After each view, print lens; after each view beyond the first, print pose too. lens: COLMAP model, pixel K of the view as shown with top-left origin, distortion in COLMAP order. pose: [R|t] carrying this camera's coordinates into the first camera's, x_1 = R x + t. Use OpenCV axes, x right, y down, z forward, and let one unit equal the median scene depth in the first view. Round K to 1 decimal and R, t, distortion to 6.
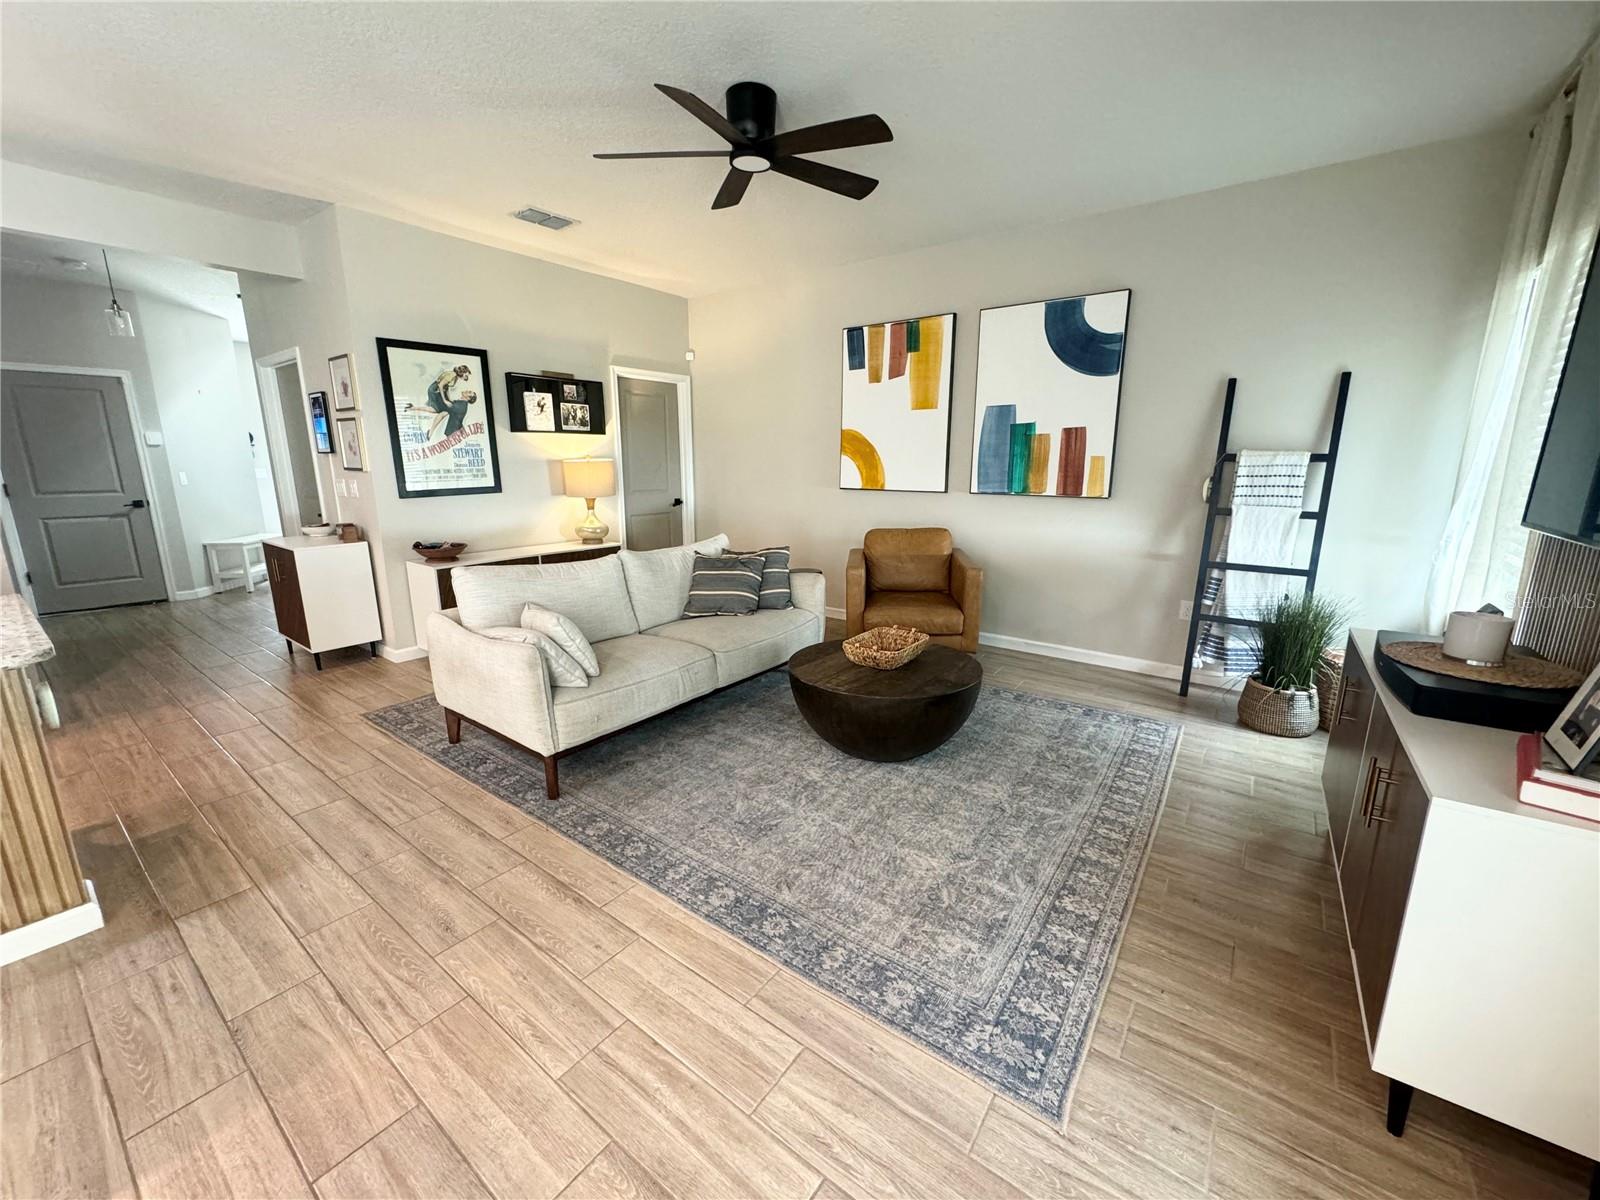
lens RADIAL K [[639.3, 0, 797.7], [0, 639.3, 596.6], [0, 0, 1]] dist [-0.002128, 0.000169]
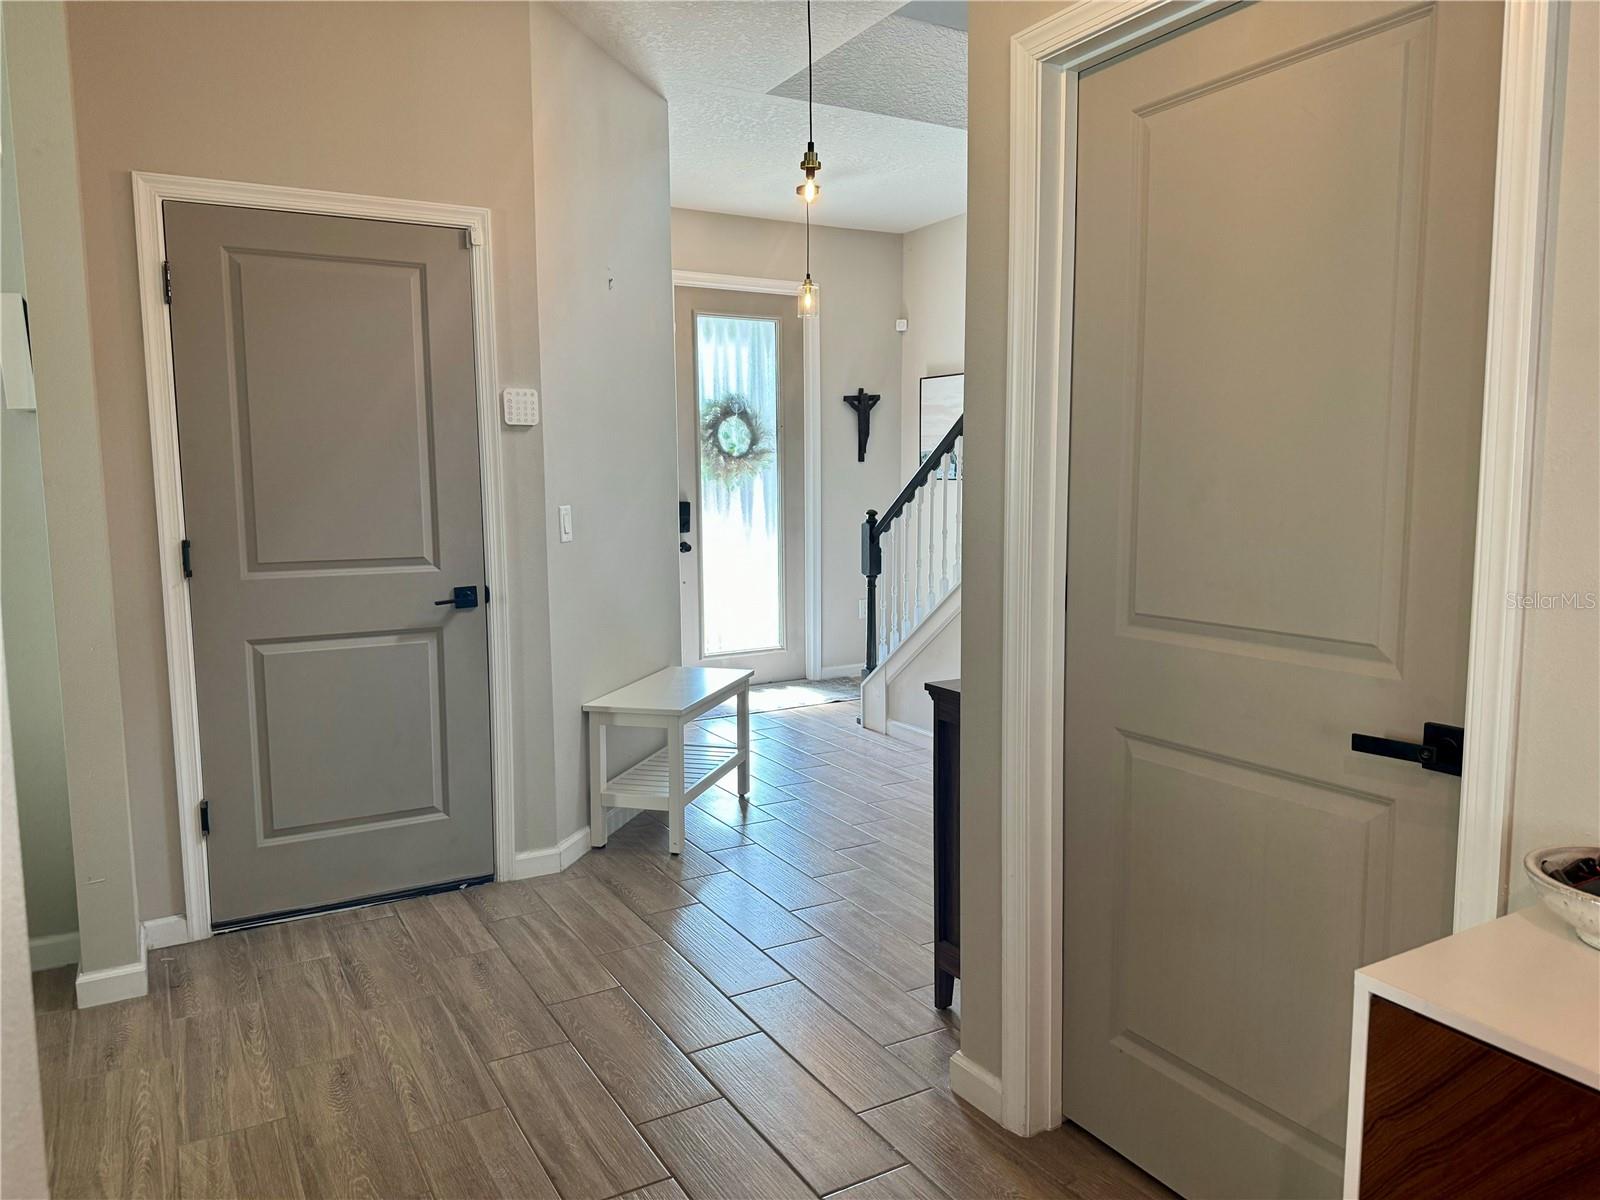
lens RADIAL K [[1148.5, 0, 808.5], [0, 1148.5, 605.8], [0, 0, 1]] dist [0.022285, -0.031382]
pose [[0.924153, 0.040796, -0.379837, -0.870092], [-0.076372, 0.993940, -0.079062, -0.146227], [0.374310, 0.102074, 0.921669, 0.696465]]
